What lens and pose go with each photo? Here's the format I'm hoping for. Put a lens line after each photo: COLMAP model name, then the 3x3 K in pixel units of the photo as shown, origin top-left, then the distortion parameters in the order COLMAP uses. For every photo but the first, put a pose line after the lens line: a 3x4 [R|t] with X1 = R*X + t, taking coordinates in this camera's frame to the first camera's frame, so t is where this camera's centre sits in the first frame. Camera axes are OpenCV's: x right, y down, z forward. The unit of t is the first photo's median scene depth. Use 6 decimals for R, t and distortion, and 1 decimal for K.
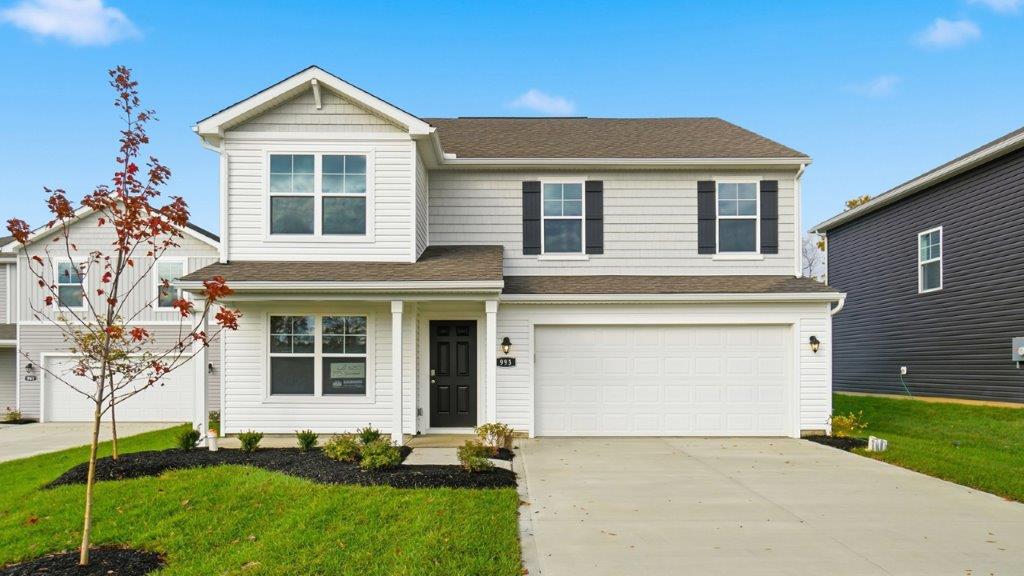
lens RADIAL K [[806.5, 0, 514.0], [0, 806.5, 299.1], [0, 0, 1]] dist [0.029520, -0.018755]
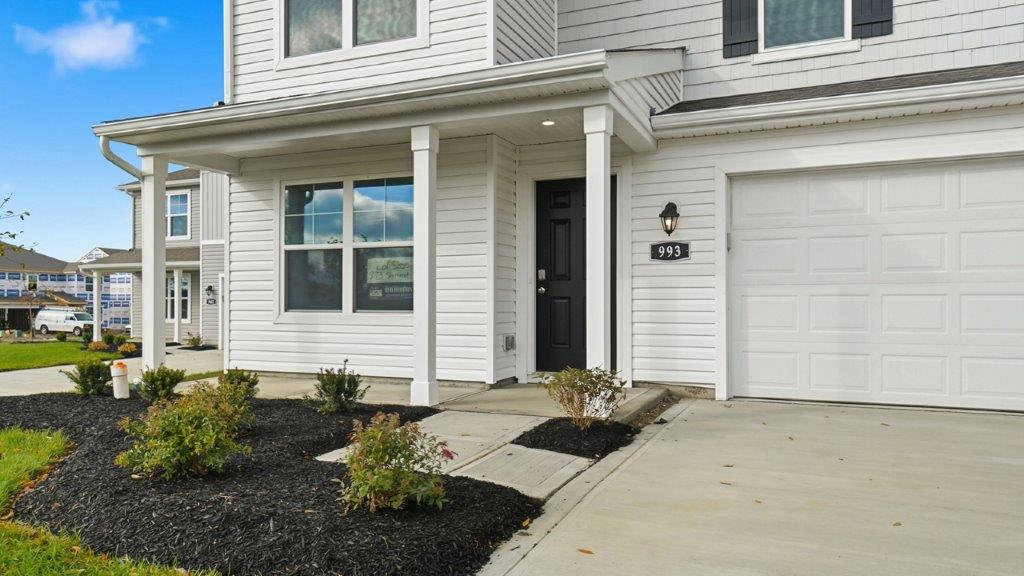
lens RADIAL K [[742.5, 0, 510.1], [0, 742.5, 288.6], [0, 0, 1]] dist [0.031278, -0.001169]
pose [[0.913520, -0.010279, -0.406665, 0.089956], [0.032374, 0.998347, 0.047490, 0.076385], [0.405504, -0.056548, 0.912342, 0.522858]]
